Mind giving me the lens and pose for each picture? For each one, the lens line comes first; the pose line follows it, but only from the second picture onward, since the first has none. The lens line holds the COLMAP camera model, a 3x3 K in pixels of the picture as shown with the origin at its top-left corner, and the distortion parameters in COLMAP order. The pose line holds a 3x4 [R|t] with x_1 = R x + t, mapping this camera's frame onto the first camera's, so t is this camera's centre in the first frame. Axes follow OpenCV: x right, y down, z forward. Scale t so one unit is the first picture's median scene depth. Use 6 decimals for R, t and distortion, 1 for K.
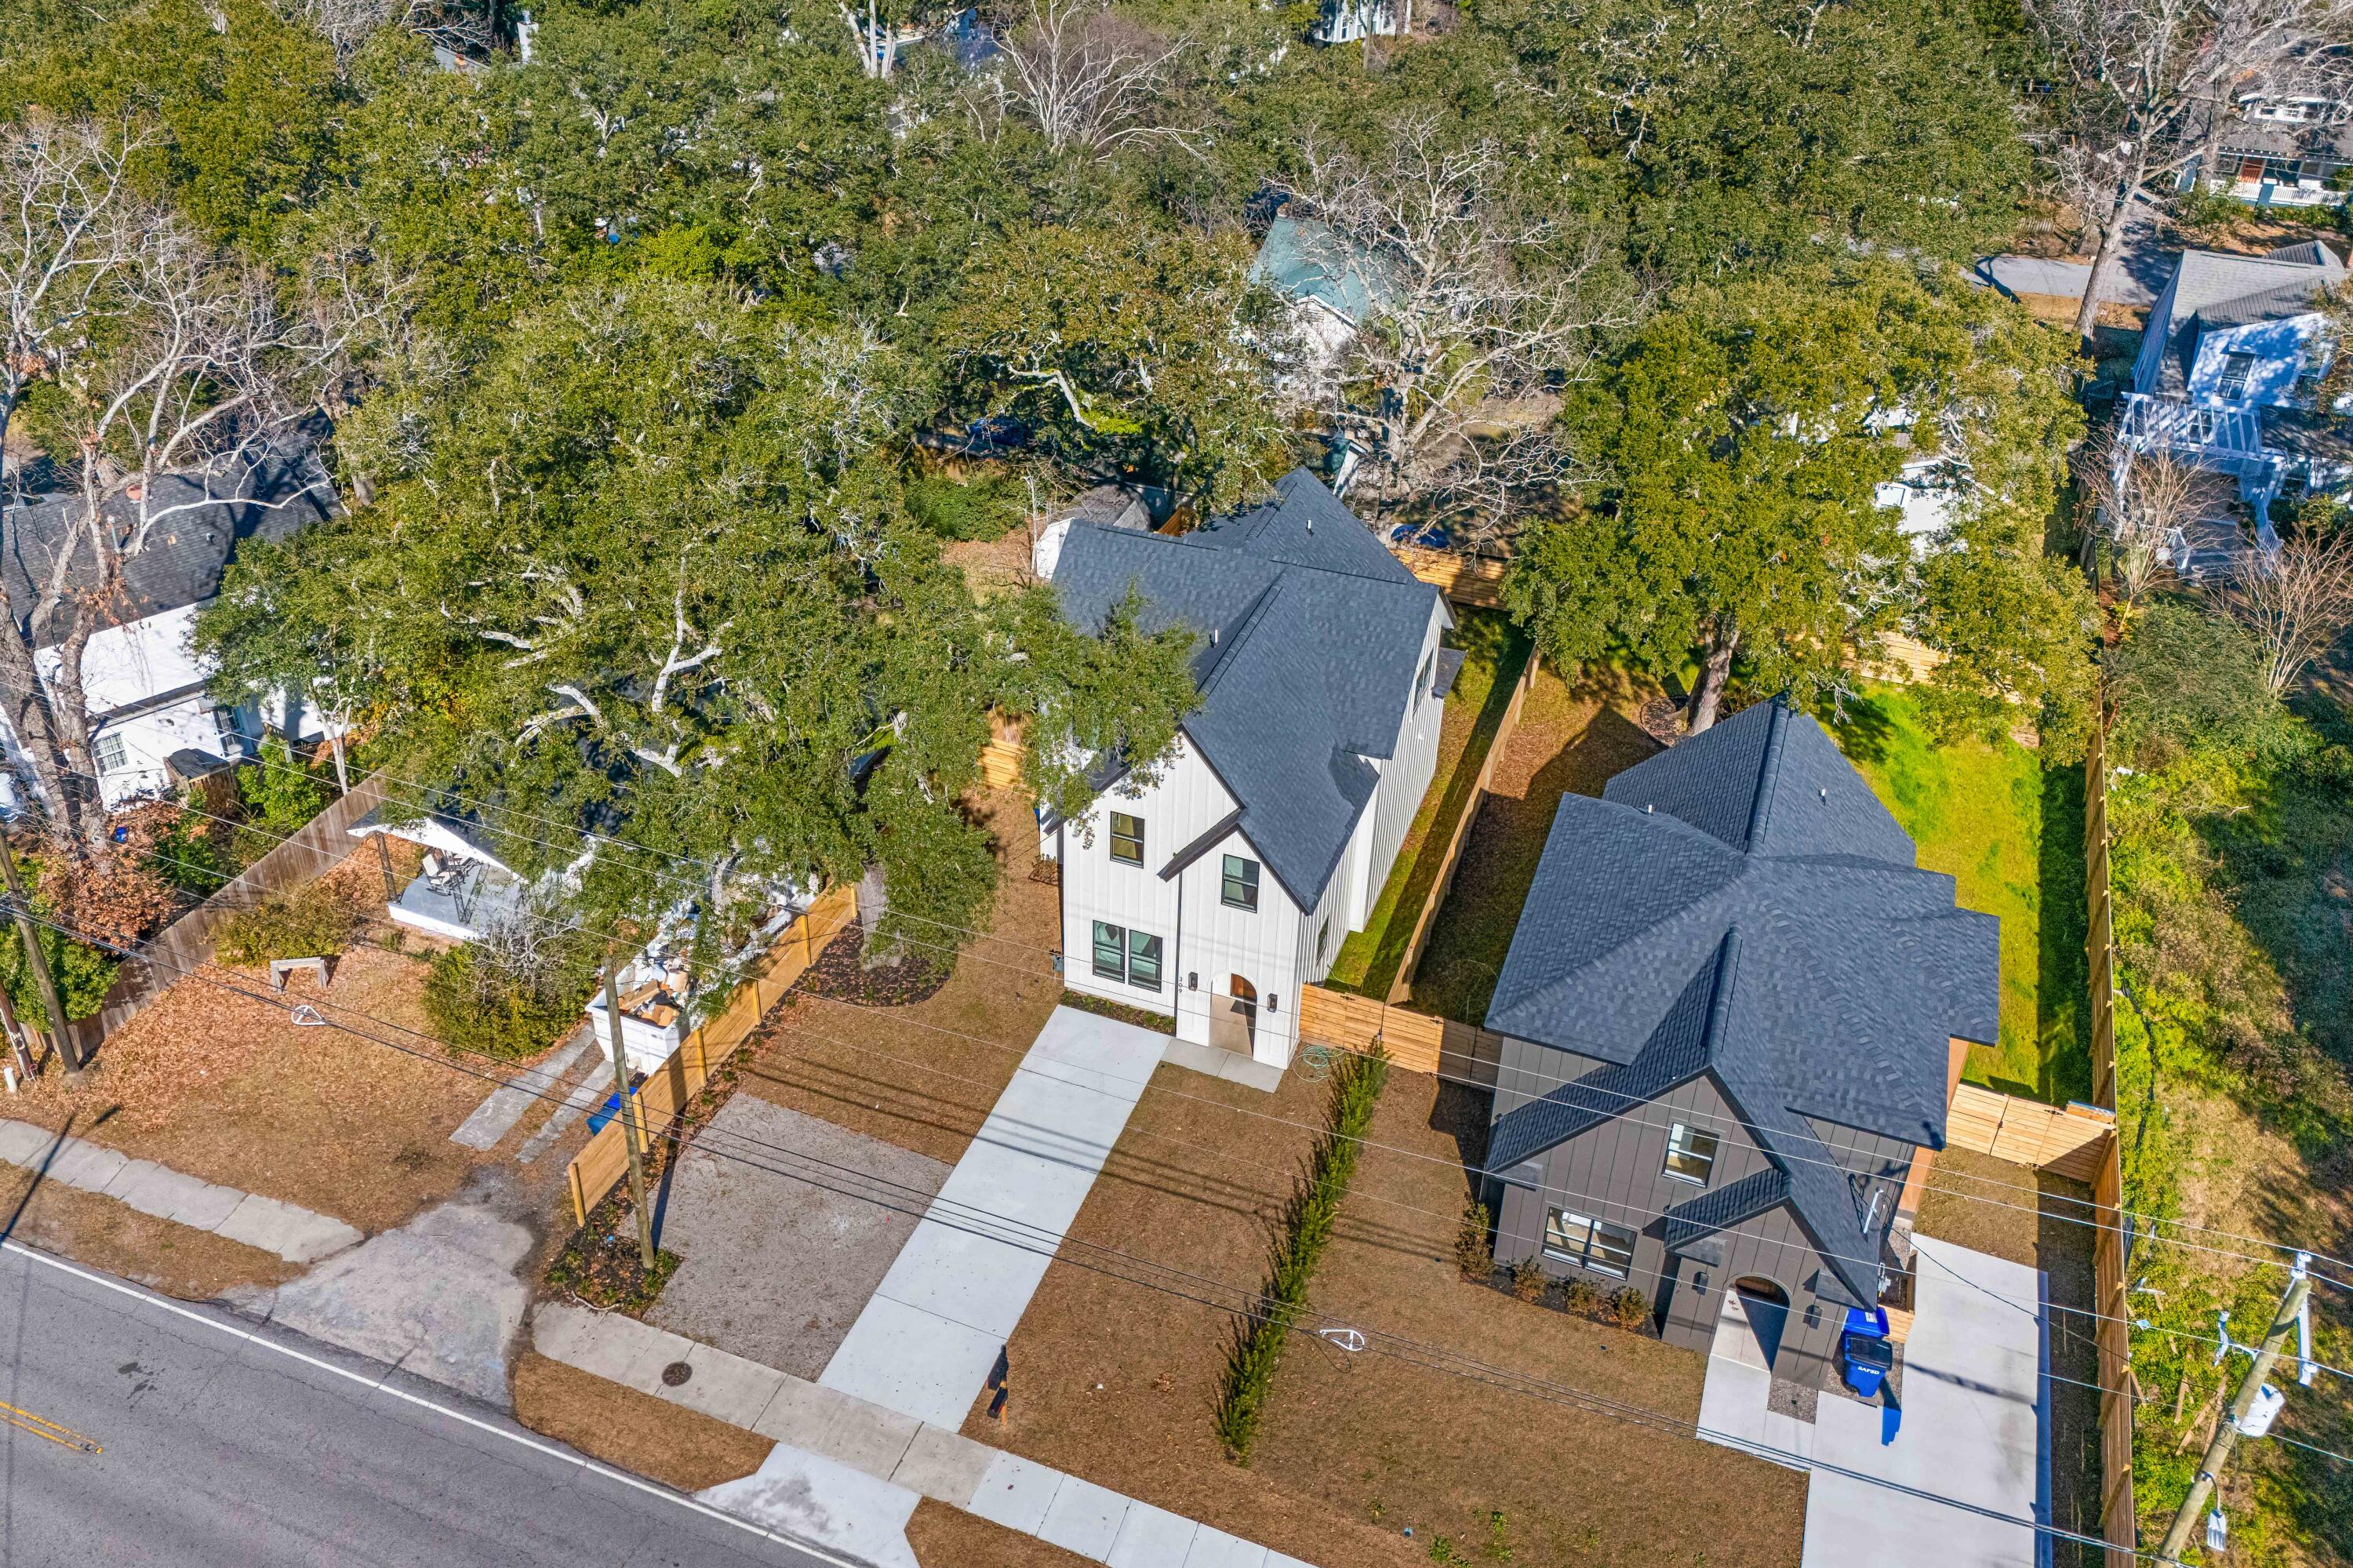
lens RADIAL K [[1863.9, 0, 1176.5], [0, 1863.9, 784.0], [0, 0, 1]] dist [0.054768, -0.004686]
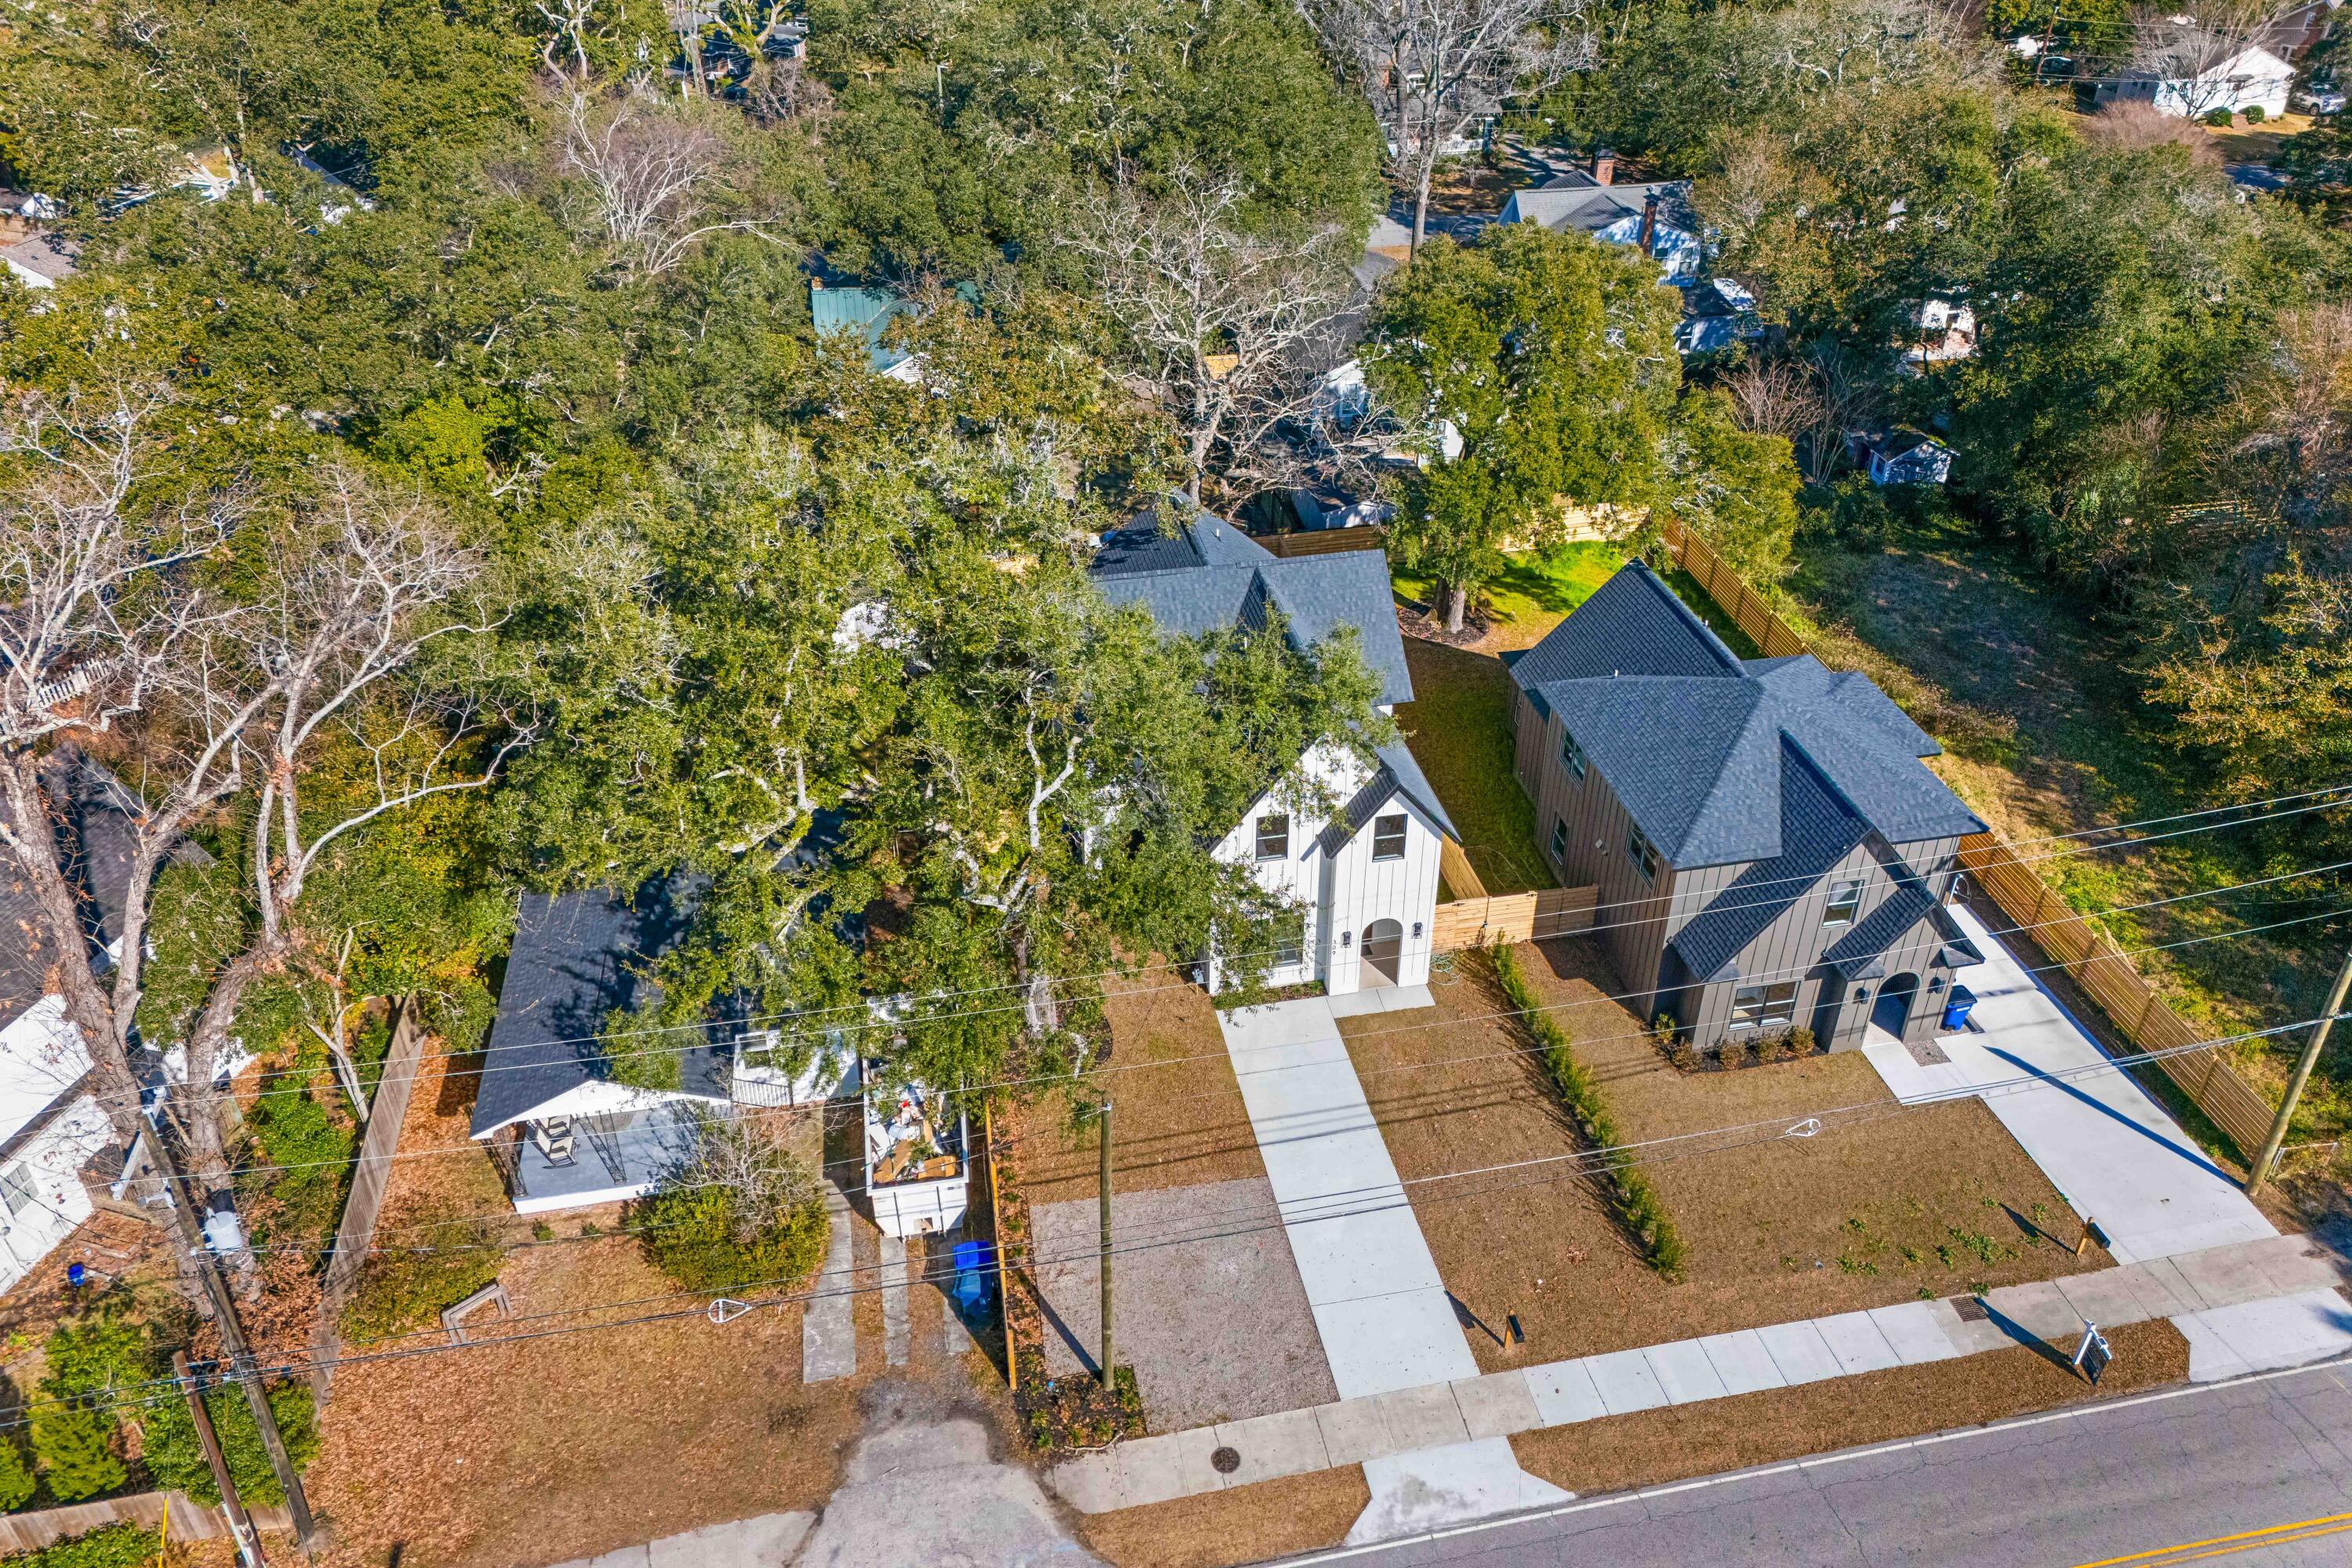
lens RADIAL K [[1656.7, 0, 1205.9], [0, 1656.7, 783.3], [0, 0, 1]] dist [0.075142, -0.051734]
pose [[0.827888, -0.316450, 0.463099, -0.540957], [0.309766, 0.946269, 0.092841, -0.111099], [-0.467595, 0.066591, 0.881431, 0.173451]]
